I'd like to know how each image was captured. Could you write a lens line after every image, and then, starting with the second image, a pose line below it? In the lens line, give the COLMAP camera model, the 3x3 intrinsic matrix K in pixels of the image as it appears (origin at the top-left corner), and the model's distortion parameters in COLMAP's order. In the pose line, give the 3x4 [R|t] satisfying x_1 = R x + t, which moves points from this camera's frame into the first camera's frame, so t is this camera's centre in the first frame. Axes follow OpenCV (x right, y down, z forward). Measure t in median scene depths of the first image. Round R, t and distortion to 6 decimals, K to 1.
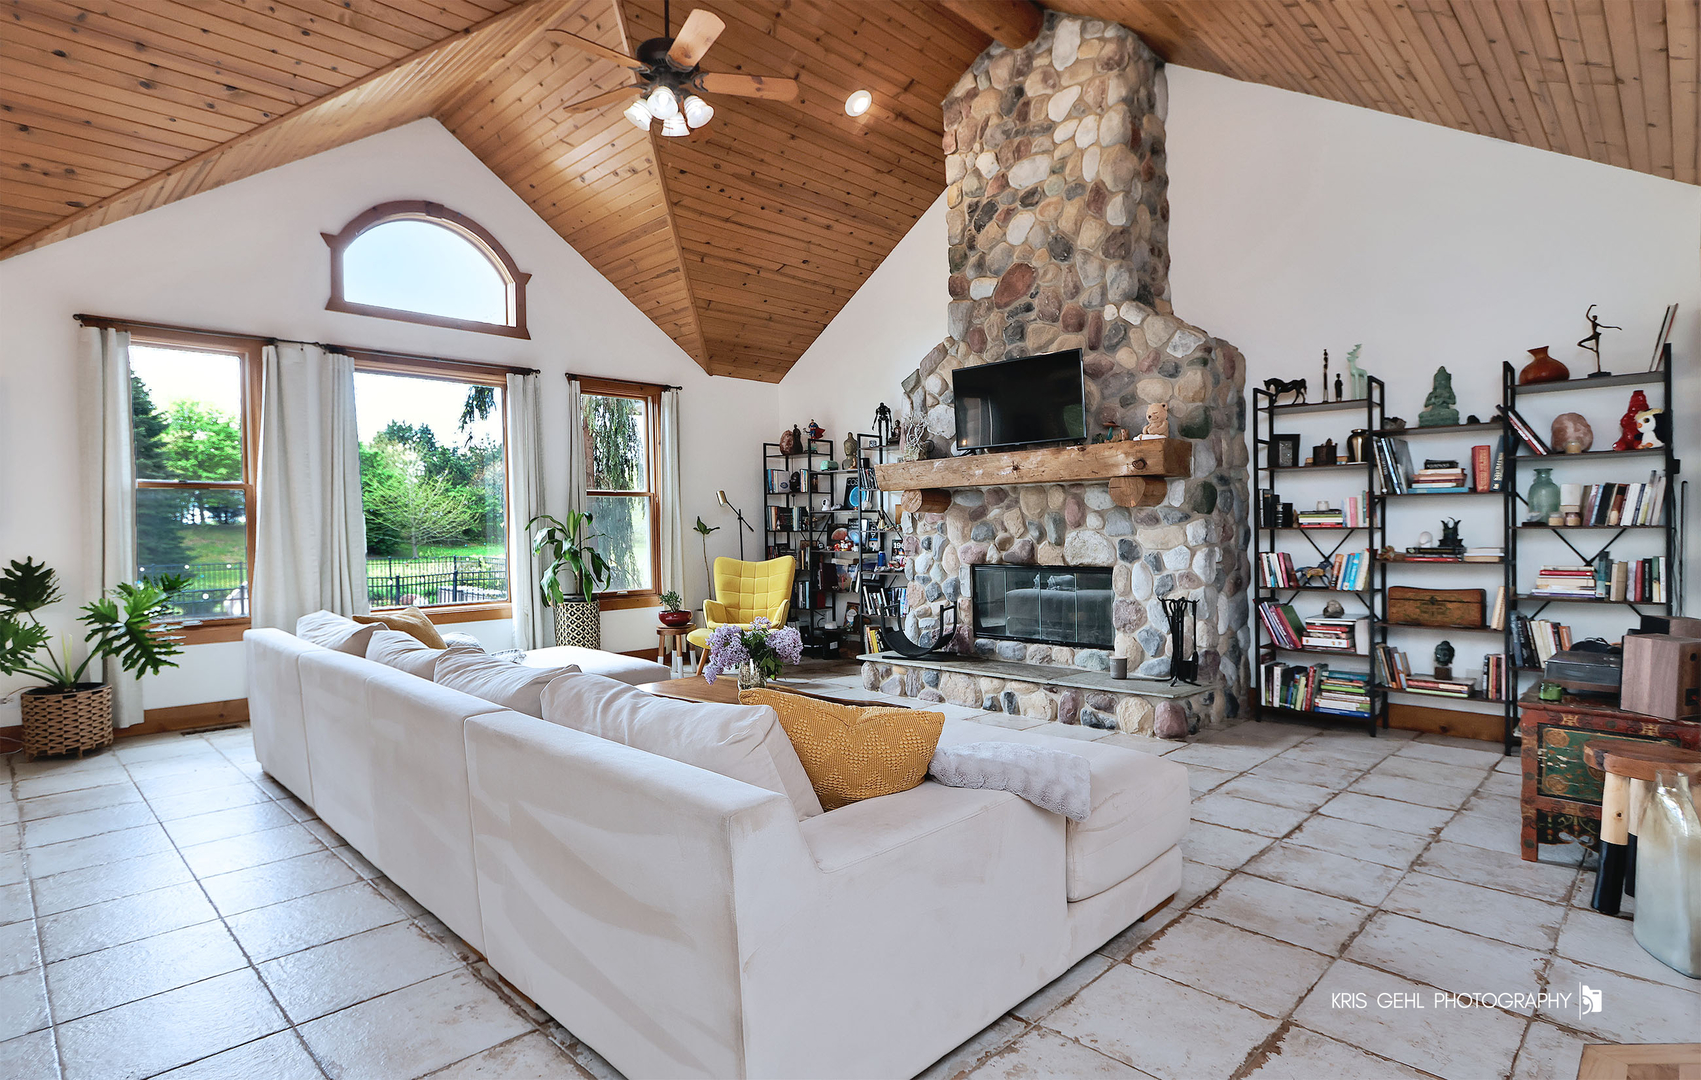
lens RADIAL K [[844.9, 0, 843.4], [0, 844.9, 537.1], [0, 0, 1]] dist [-0.011394, 0.000230]
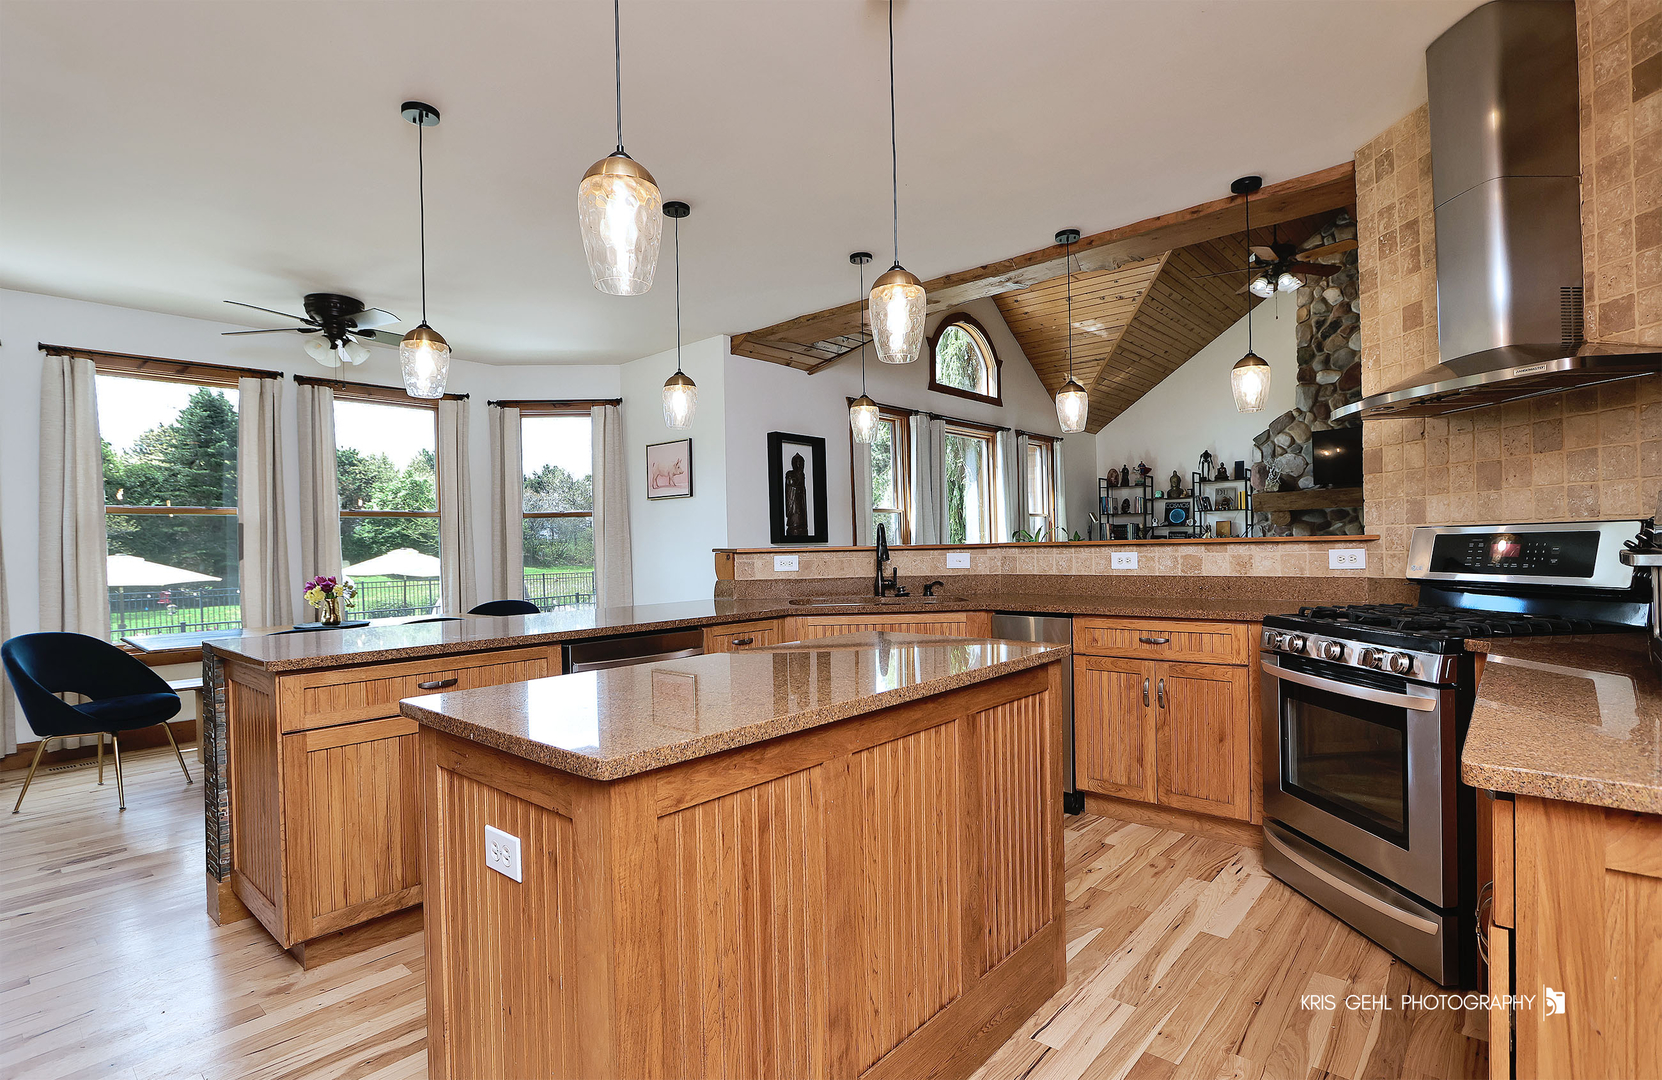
lens RADIAL K [[786.5, 0, 844.9], [0, 786.5, 554.4], [0, 0, 1]] dist [-0.017836, 0.002614]
pose [[0.996451, -0.011337, 0.083411, -0.825181], [0.011599, 0.999929, -0.002653, 0.015740], [-0.083375, 0.003611, 0.996512, -0.321644]]
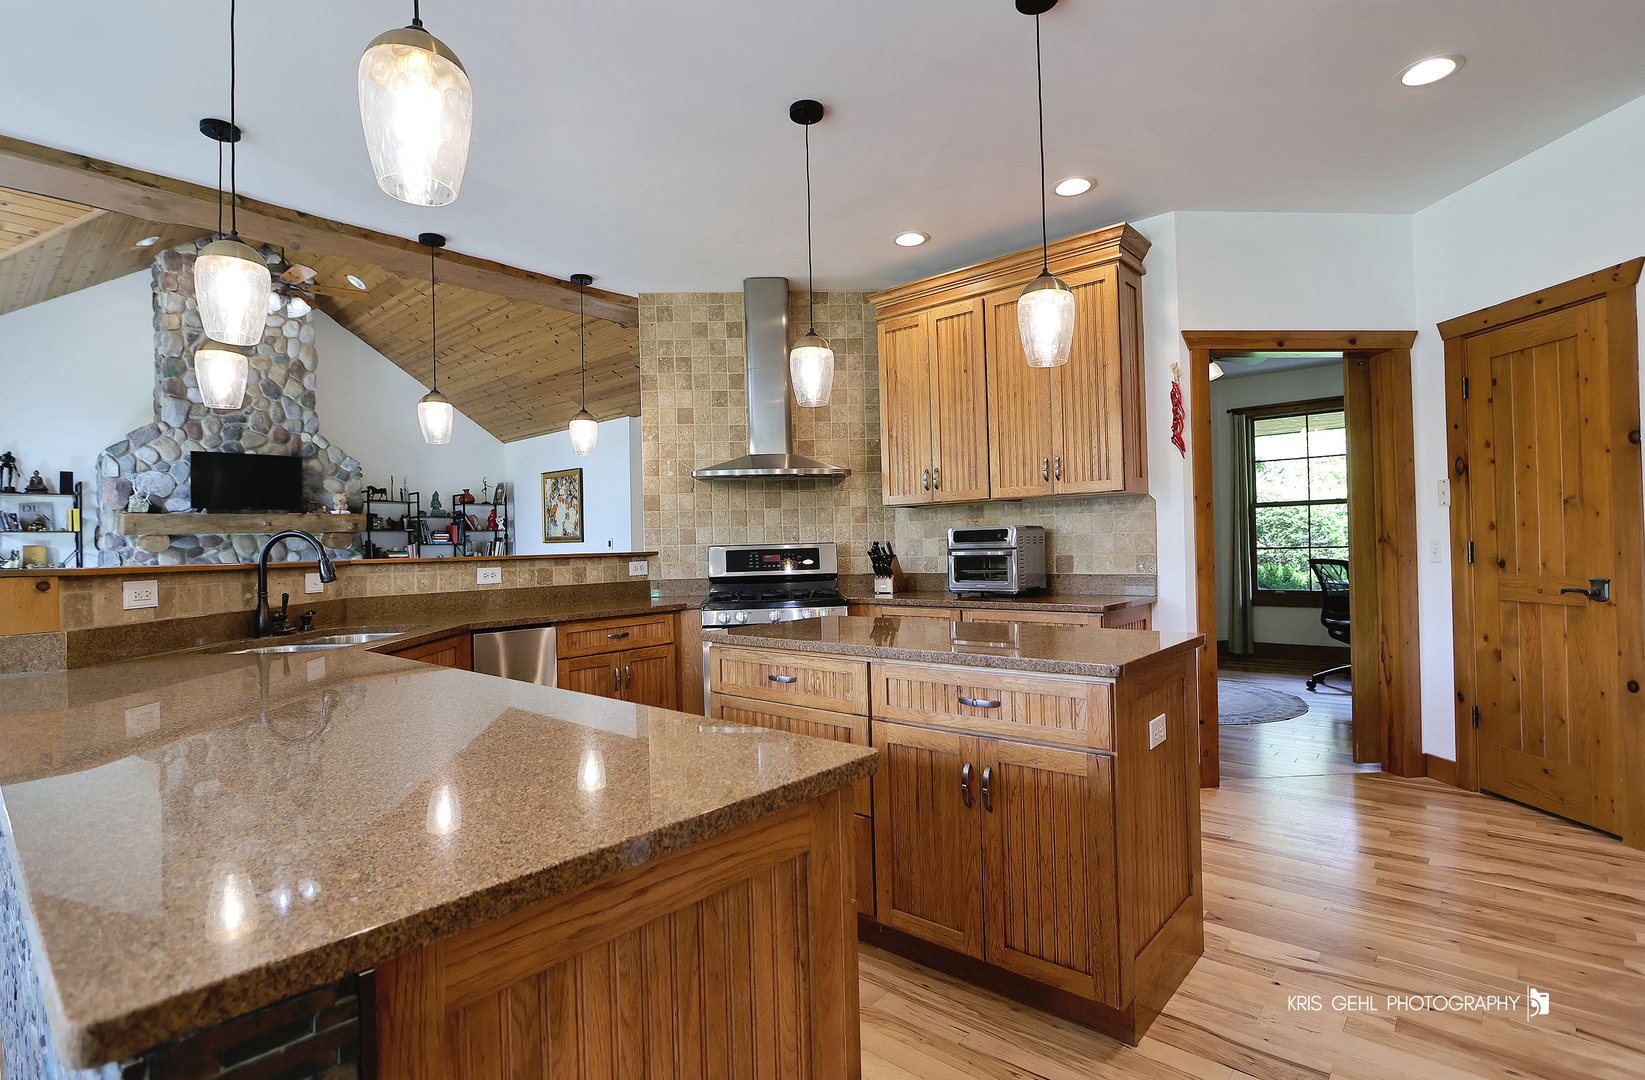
lens RADIAL K [[775.5, 0, 812.7], [0, 775.5, 542.2], [0, 0, 1]] dist [-0.014397, 0.000286]
pose [[-0.060593, 0.017291, 0.998013, -1.211034], [0.039204, 0.999120, -0.014930, 0.013852], [-0.997392, 0.038221, -0.061217, 0.052566]]
